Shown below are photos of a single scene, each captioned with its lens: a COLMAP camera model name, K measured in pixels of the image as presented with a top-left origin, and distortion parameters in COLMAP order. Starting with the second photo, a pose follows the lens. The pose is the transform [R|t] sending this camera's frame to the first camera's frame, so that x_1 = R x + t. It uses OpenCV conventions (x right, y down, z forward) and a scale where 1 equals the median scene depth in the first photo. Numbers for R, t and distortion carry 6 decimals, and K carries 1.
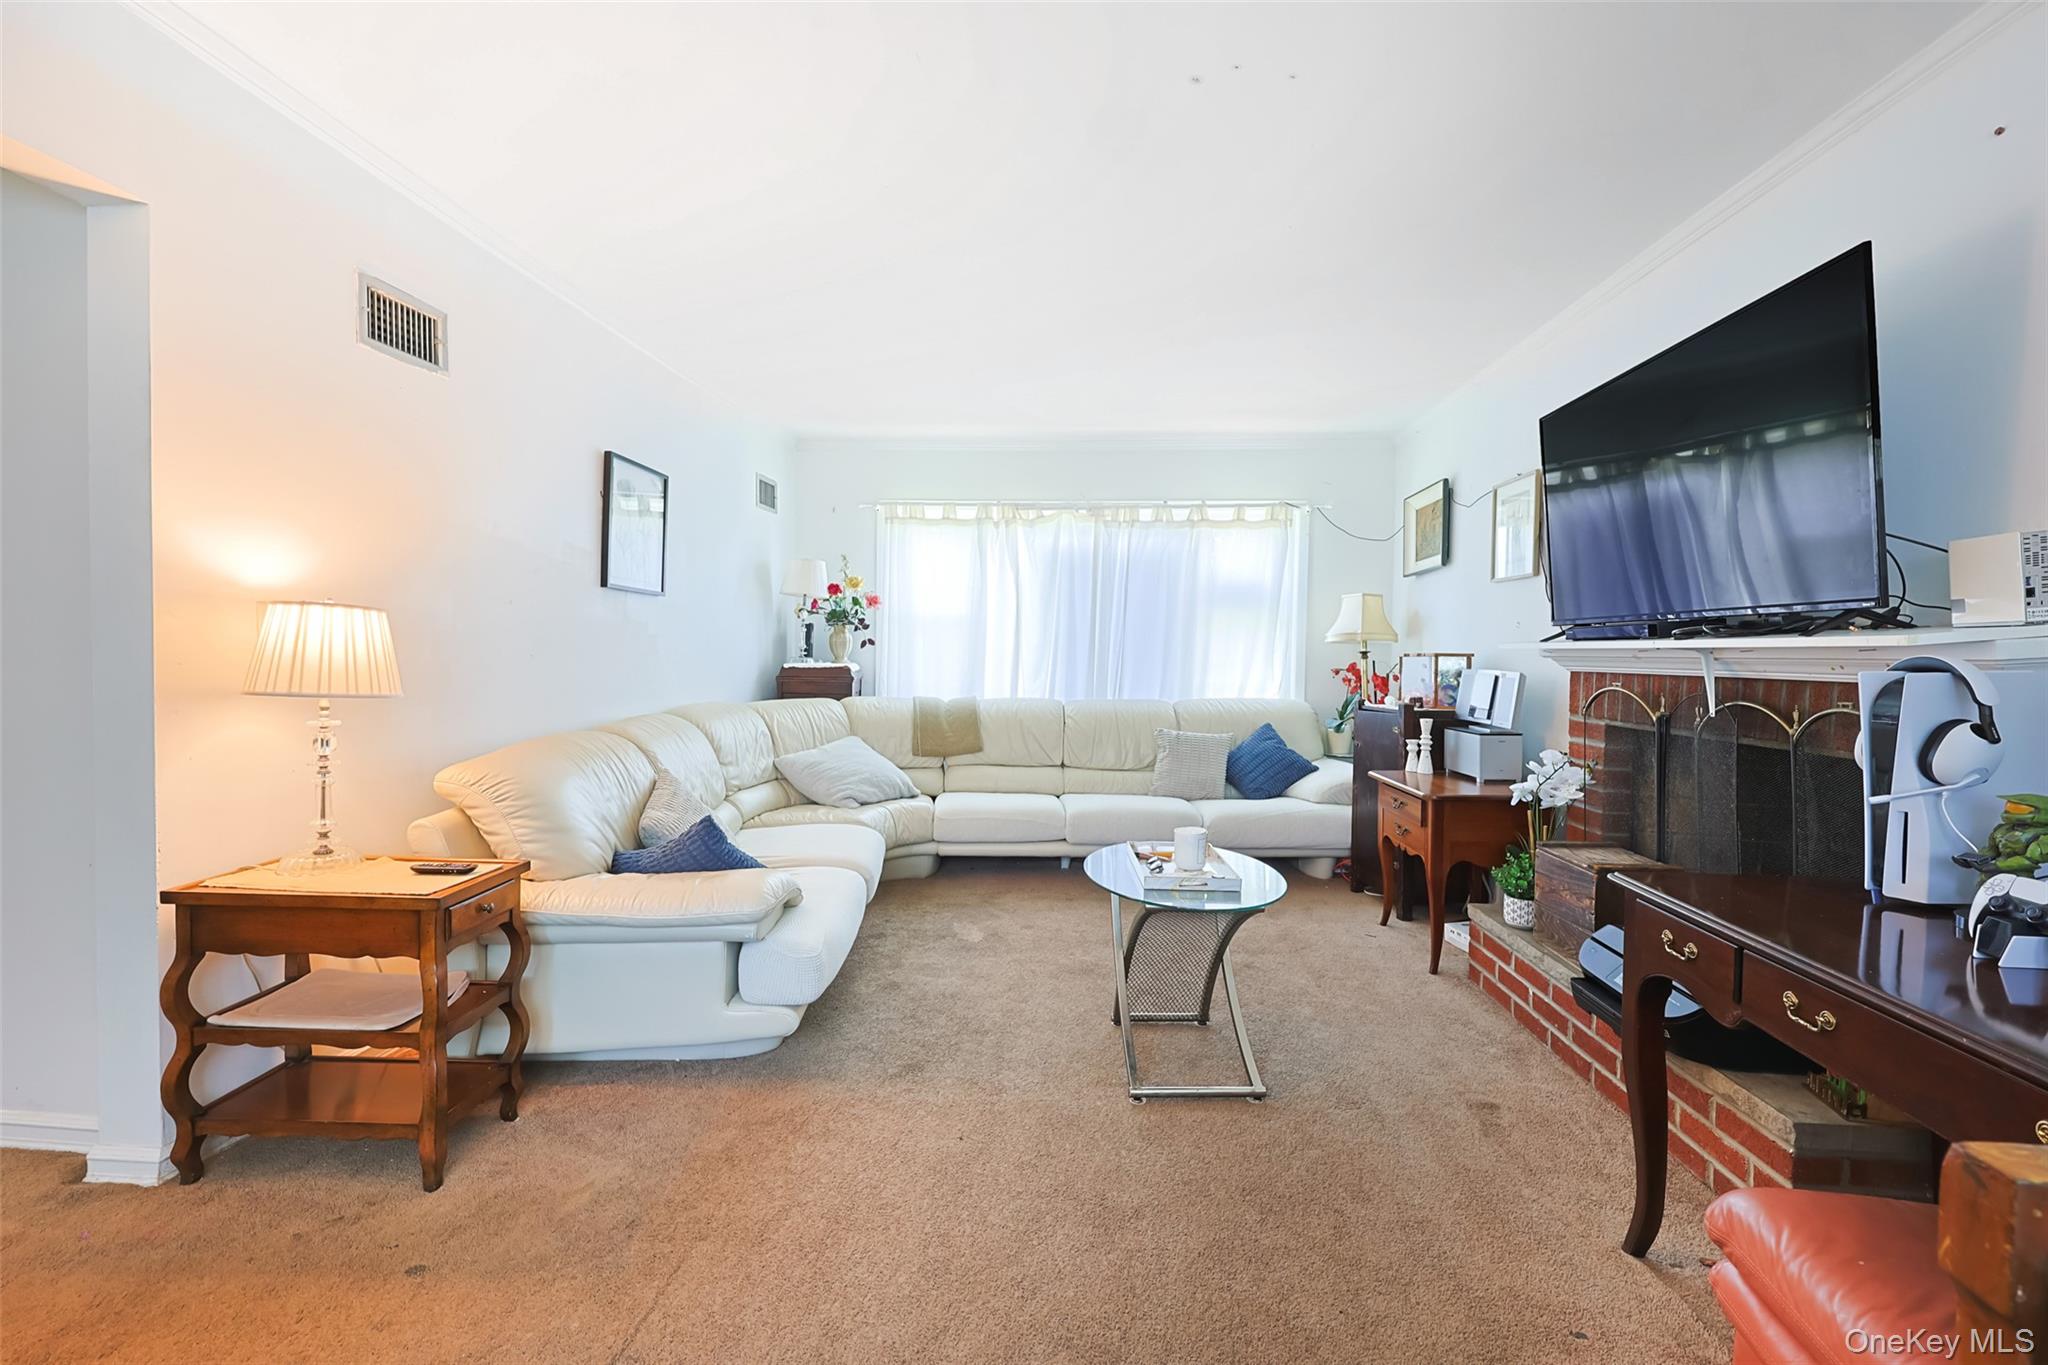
lens RADIAL K [[838.8, 0, 1028.0], [0, 838.8, 714.8], [0, 0, 1]] dist [0.001330, 0.000080]
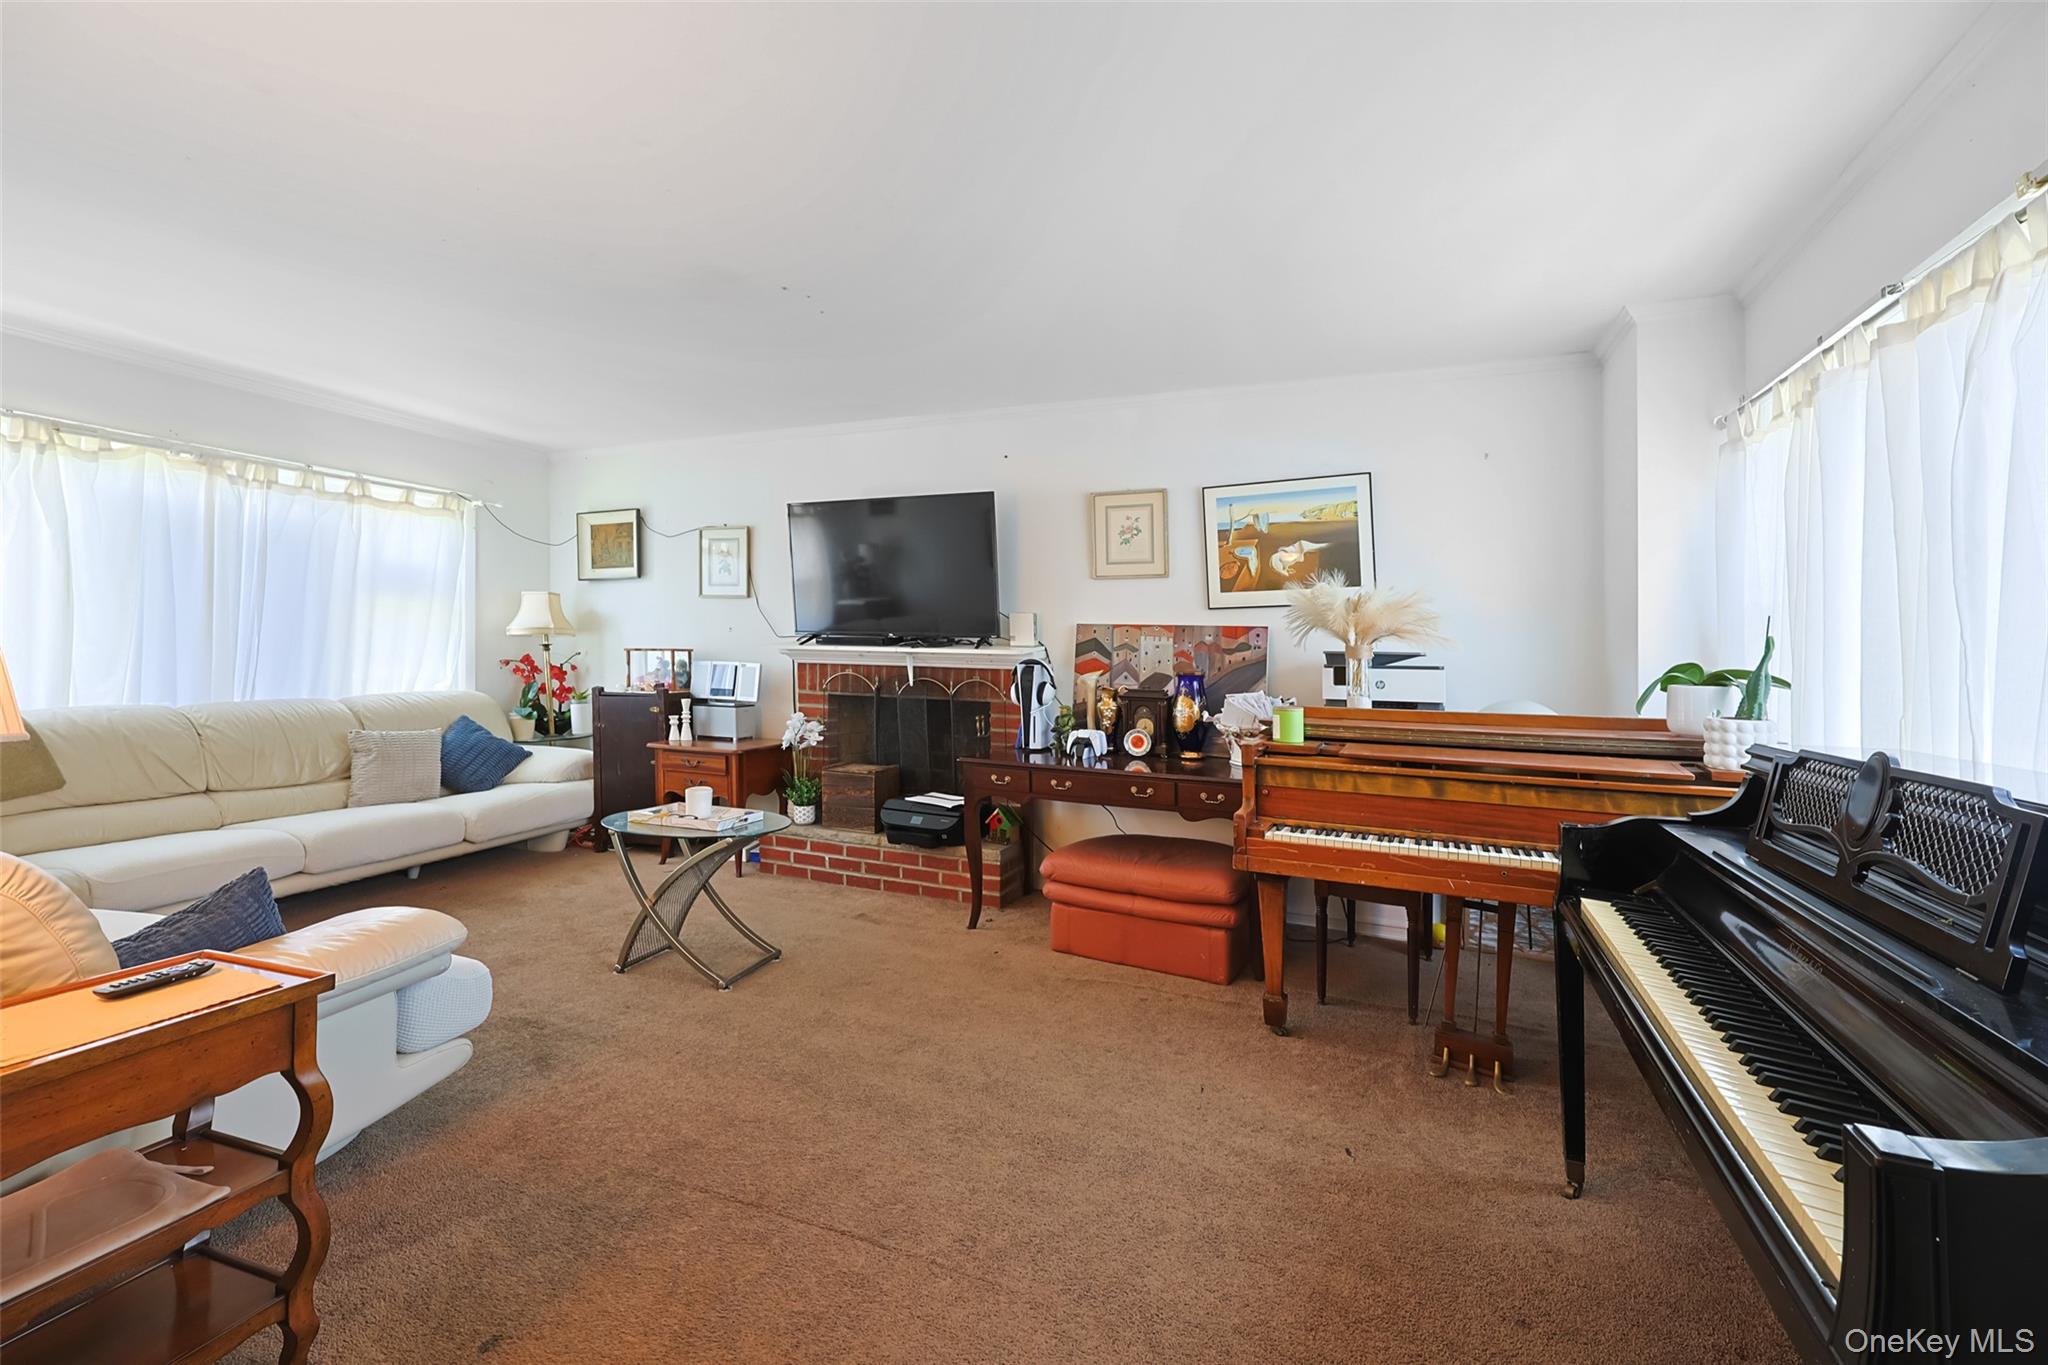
lens RADIAL K [[841.6, 0, 1049.7], [0, 841.6, 677.8], [0, 0, 1]] dist [0.000189, 0.000042]
pose [[0.304766, -0.029963, 0.951956, -0.609690], [0.051890, 0.998543, 0.014817, -0.018413], [-0.951013, 0.044881, 0.305876, 0.048052]]
